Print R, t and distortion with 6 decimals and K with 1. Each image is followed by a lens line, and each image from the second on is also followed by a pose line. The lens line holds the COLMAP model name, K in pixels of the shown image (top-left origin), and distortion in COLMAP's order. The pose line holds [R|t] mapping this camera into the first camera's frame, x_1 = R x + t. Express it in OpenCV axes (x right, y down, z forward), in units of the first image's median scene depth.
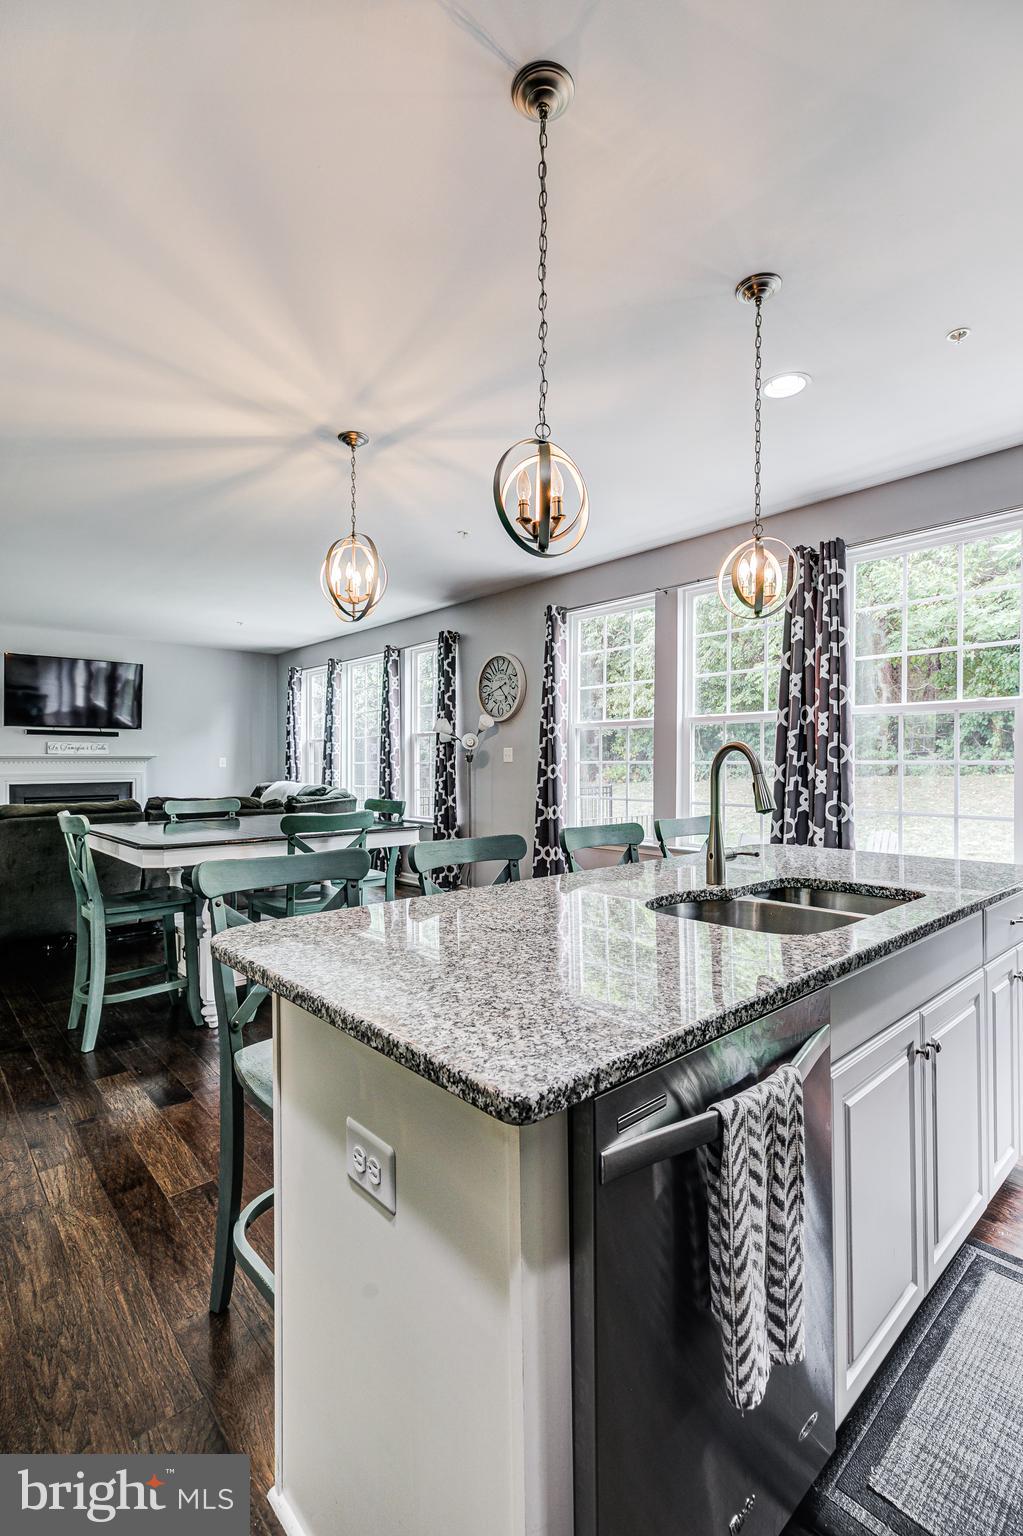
lens RADIAL K [[699.2, 0, 501.6], [0, 699.2, 763.5], [0, 0, 1]] dist [0.001339, 0.000363]
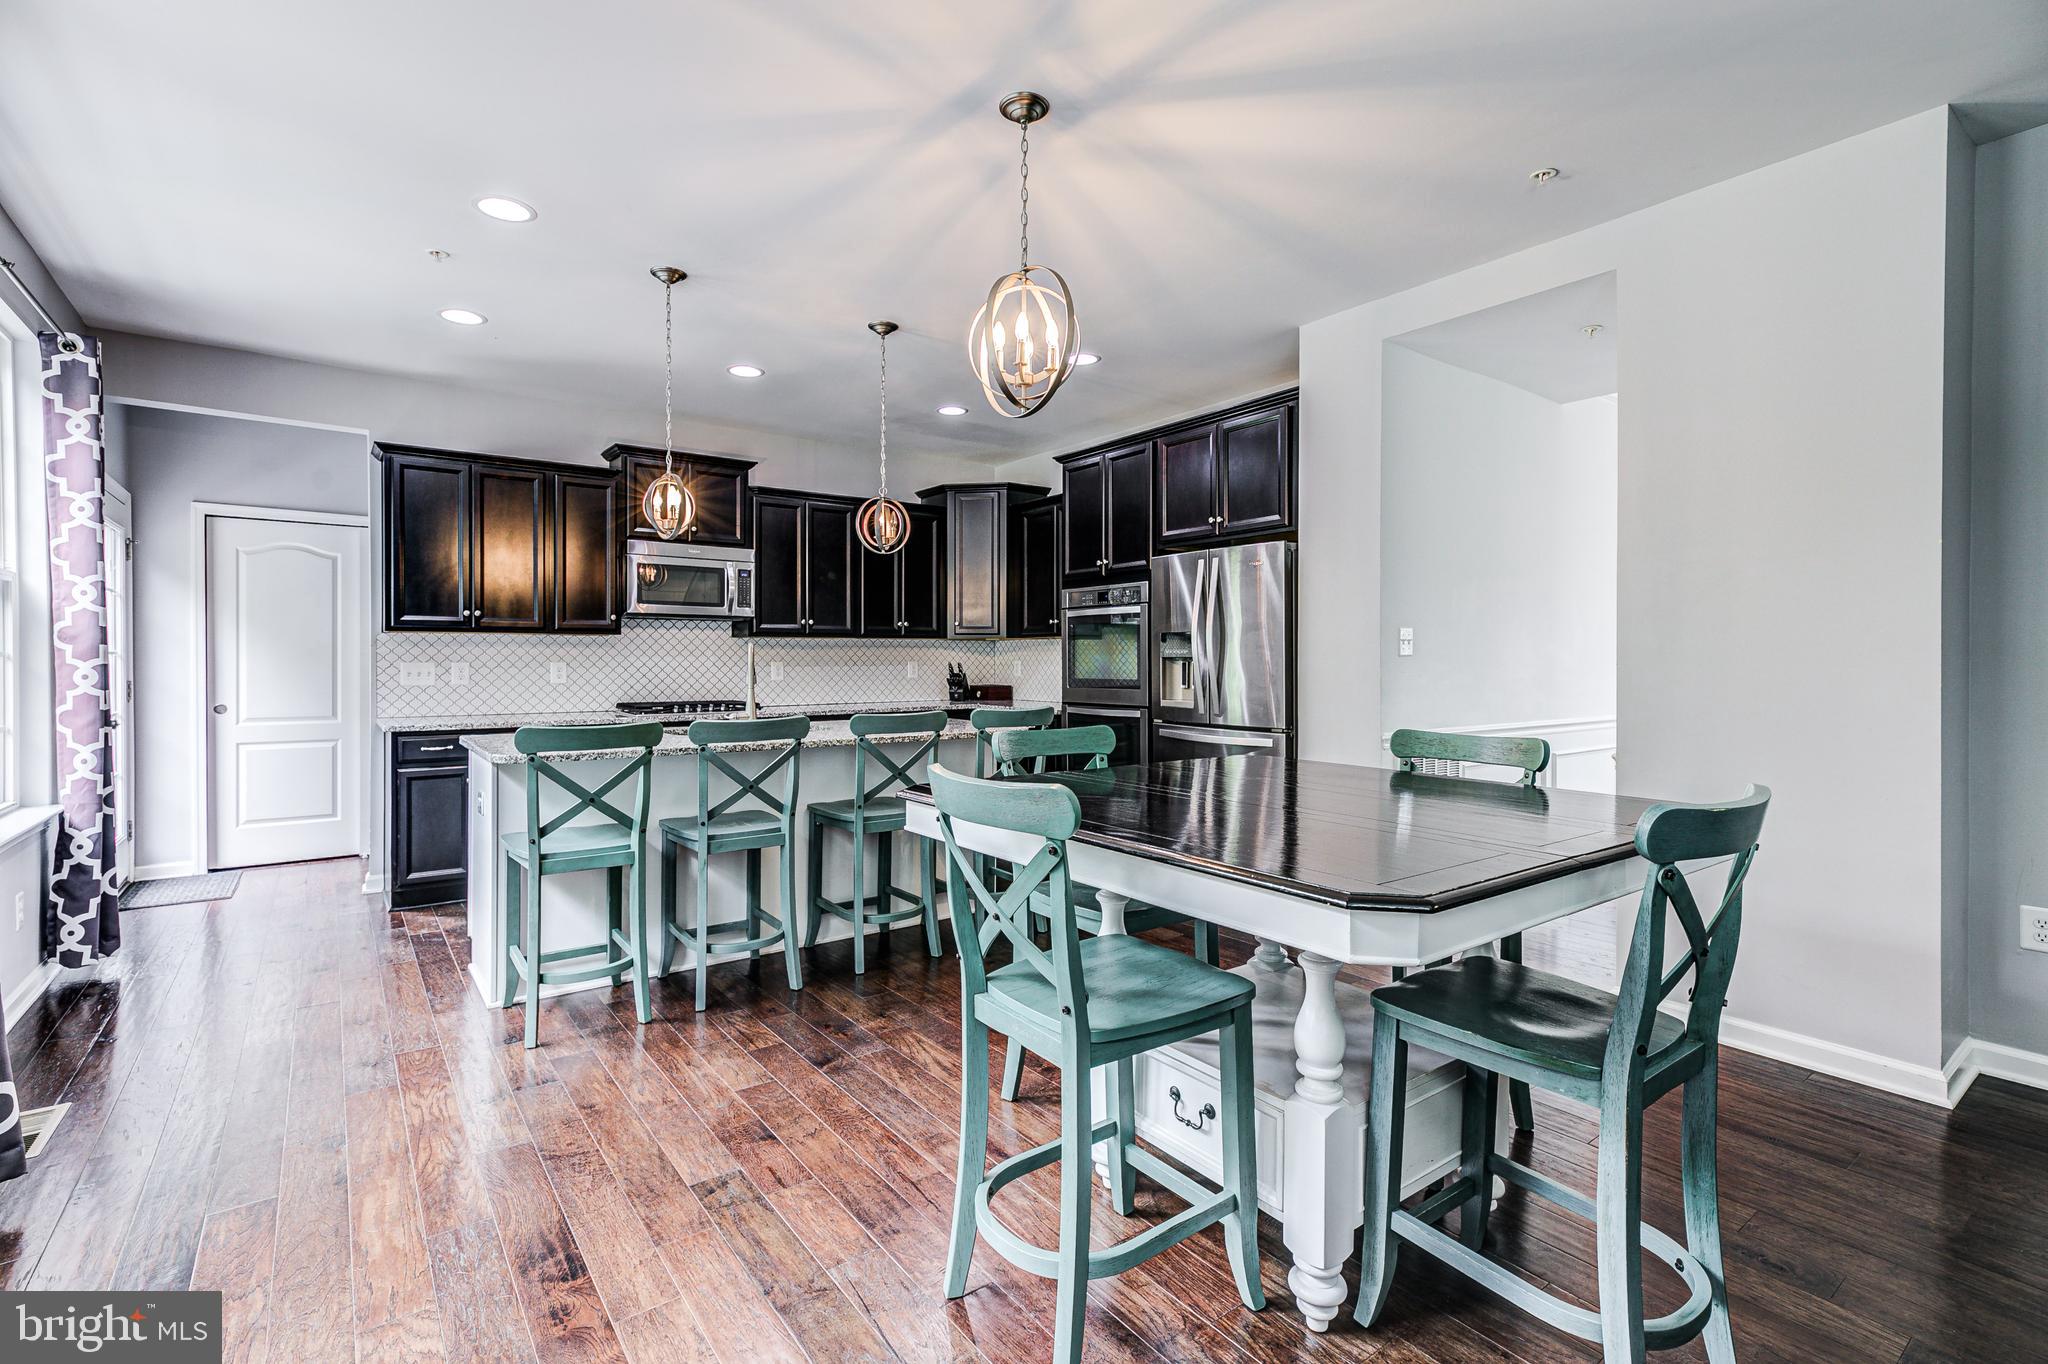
lens RADIAL K [[932.3, 0, 1023.1], [0, 932.3, 674.1], [0, 0, 1]] dist [0.001339, 0.000363]
pose [[-0.997501, 0.006495, 0.070351, -0.261886], [0.006783, 0.999970, 0.003864, 0.019271], [-0.070324, 0.004332, -0.997515, 1.787789]]
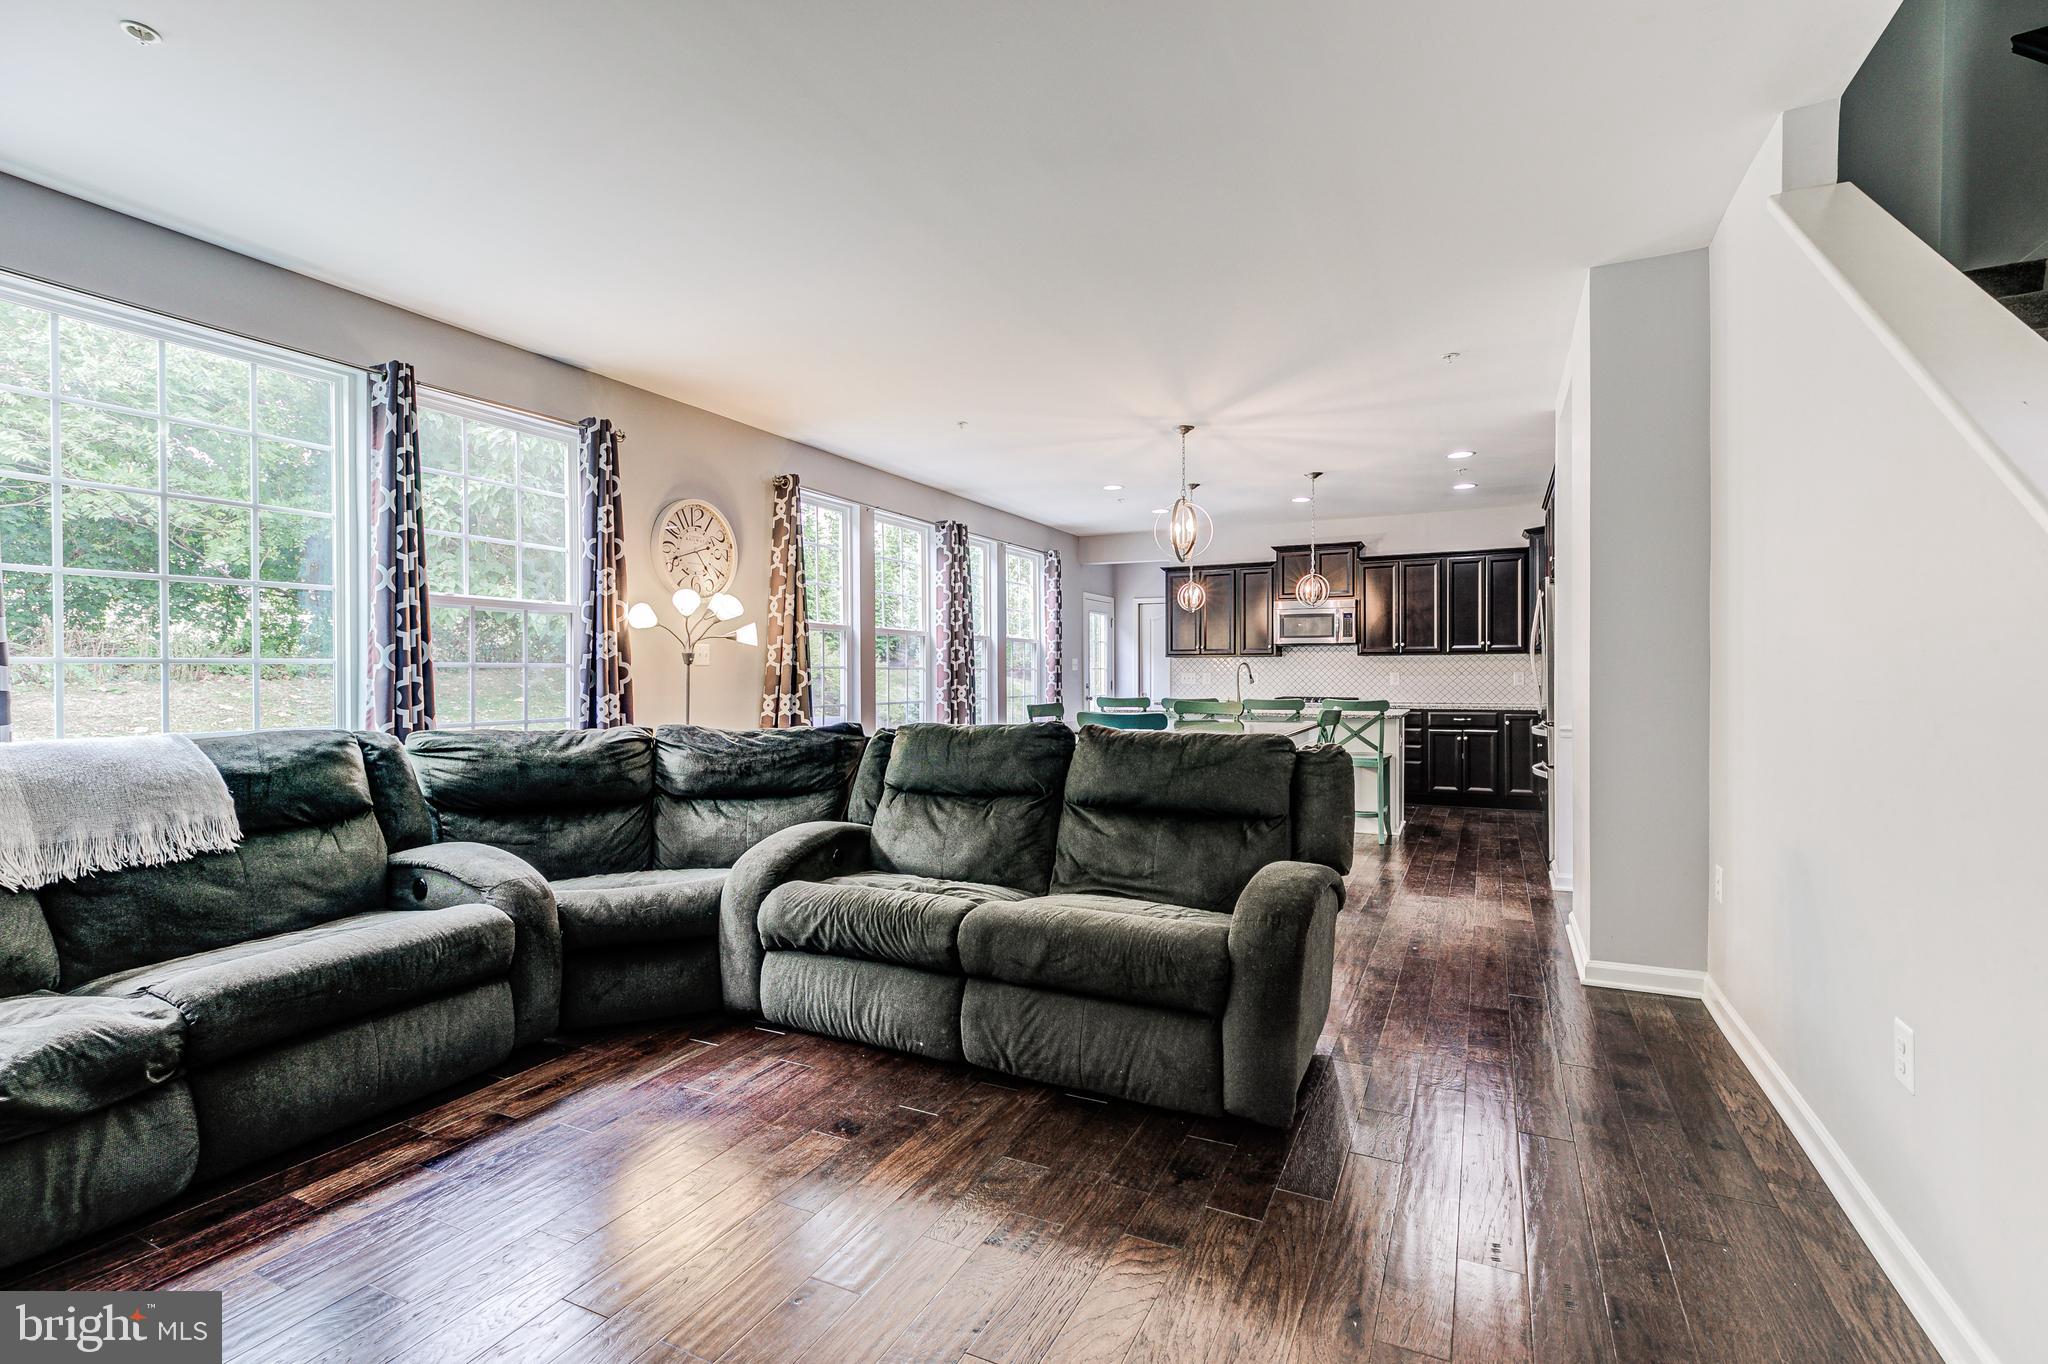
lens RADIAL K [[932.3, 0, 1023.1], [0, 932.3, 674.1], [0, 0, 1]] dist [0.001339, 0.000363]
pose [[-0.369425, 0.006681, 0.929237, -1.781284], [-0.007058, 0.999925, -0.009995, 0.038635], [-0.929234, -0.010251, -0.369350, 1.951402]]
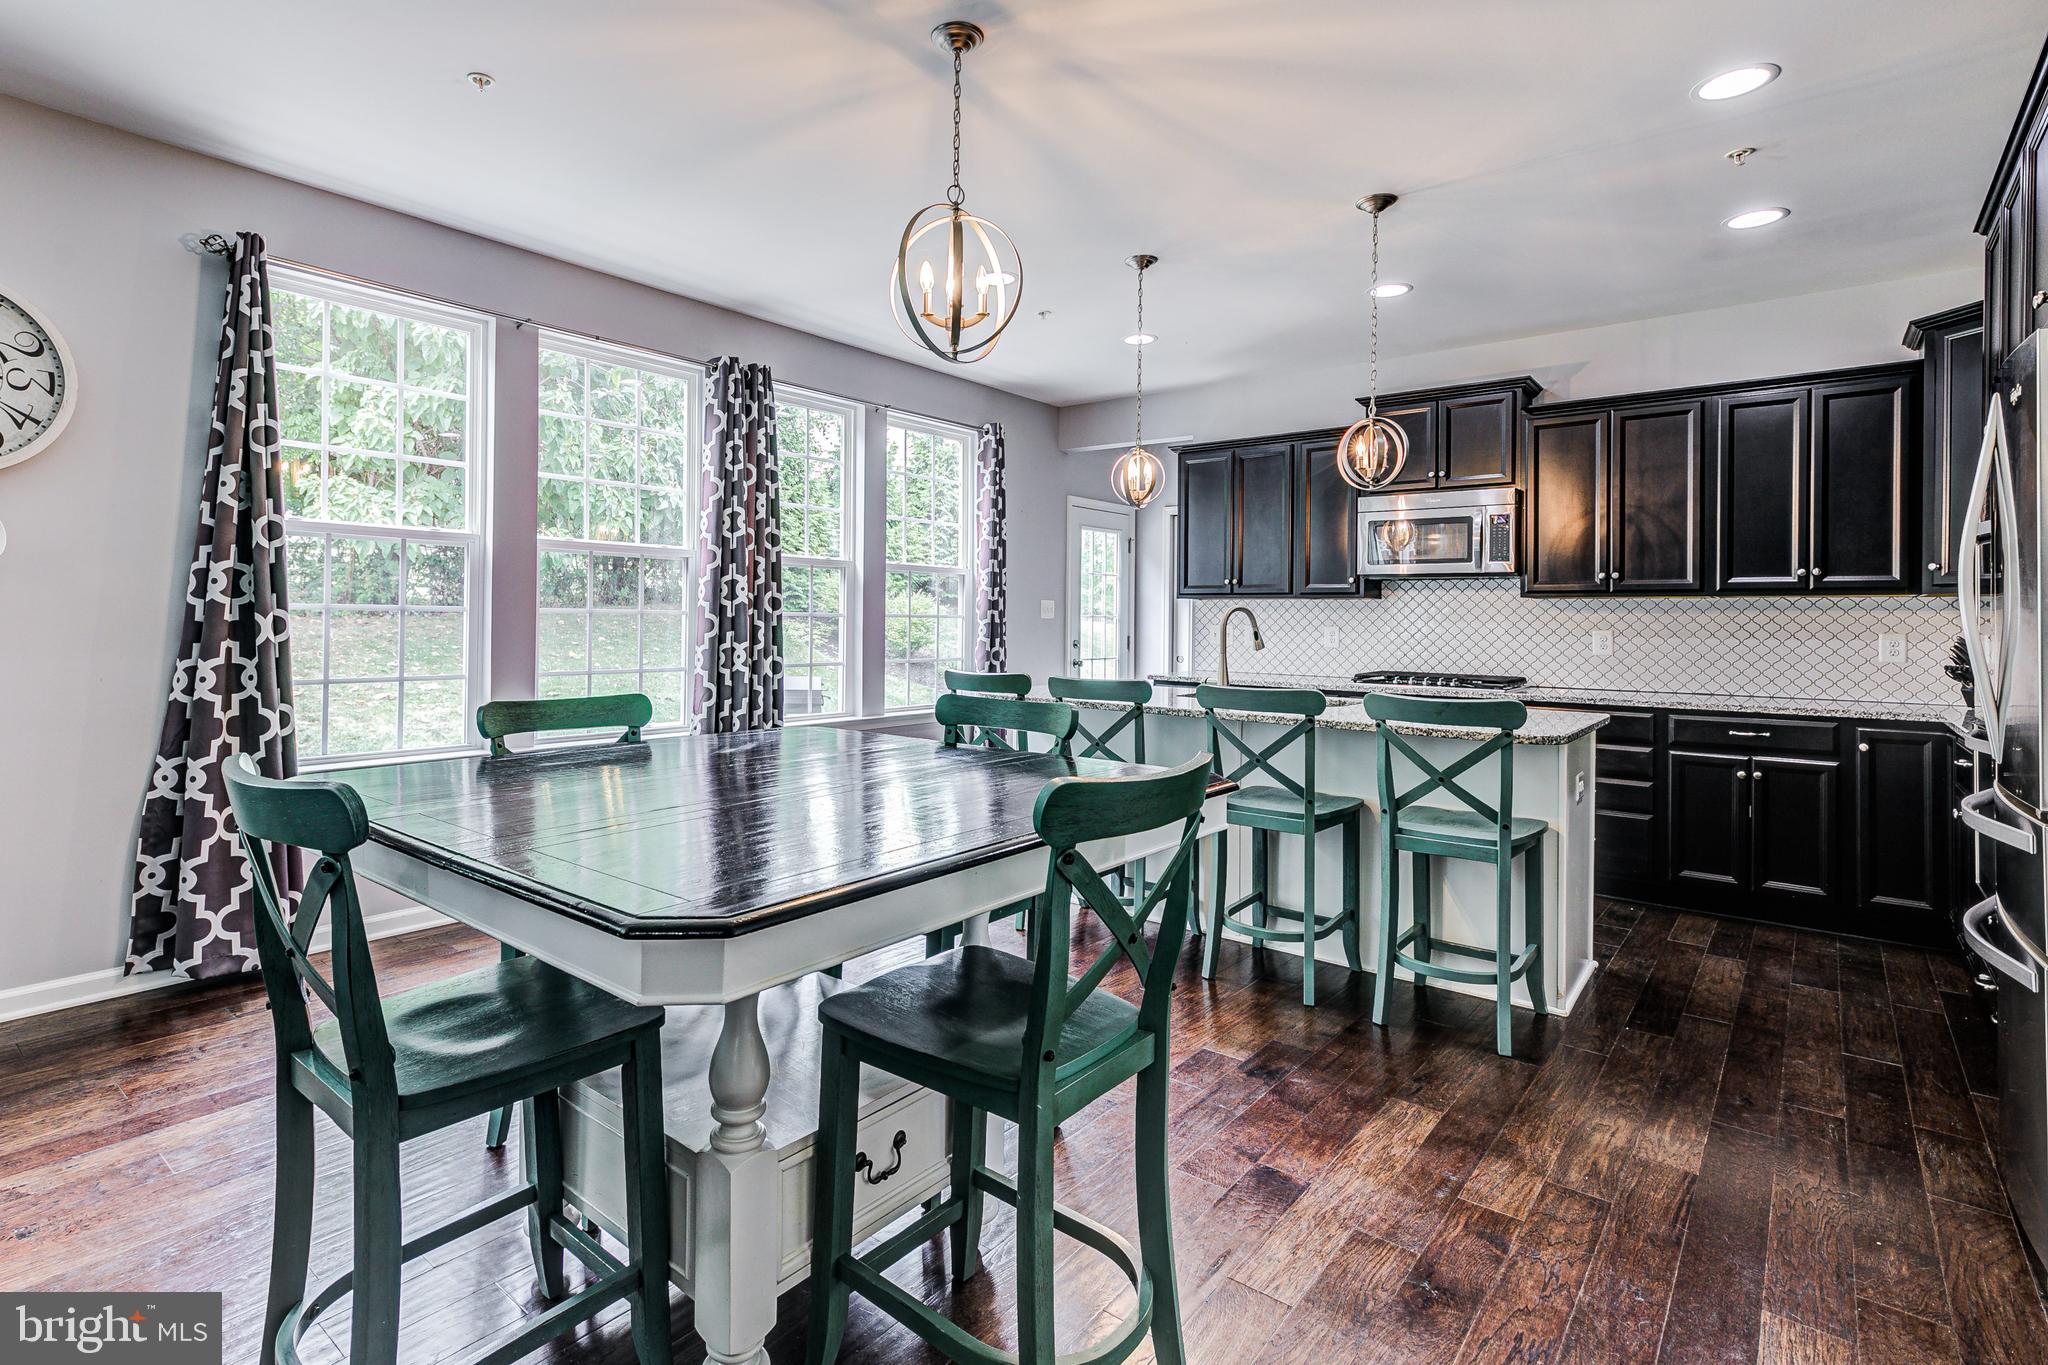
lens RADIAL K [[1014.8, 0, 957.4], [0, 1014.8, 613.5], [0, 0, 1]] dist [0.000159, 0.000400]
pose [[-0.140826, 0.011142, 0.989972, -1.019173], [-0.021780, 0.999660, -0.014349, 0.016190], [-0.989795, -0.023582, -0.140535, 1.103427]]
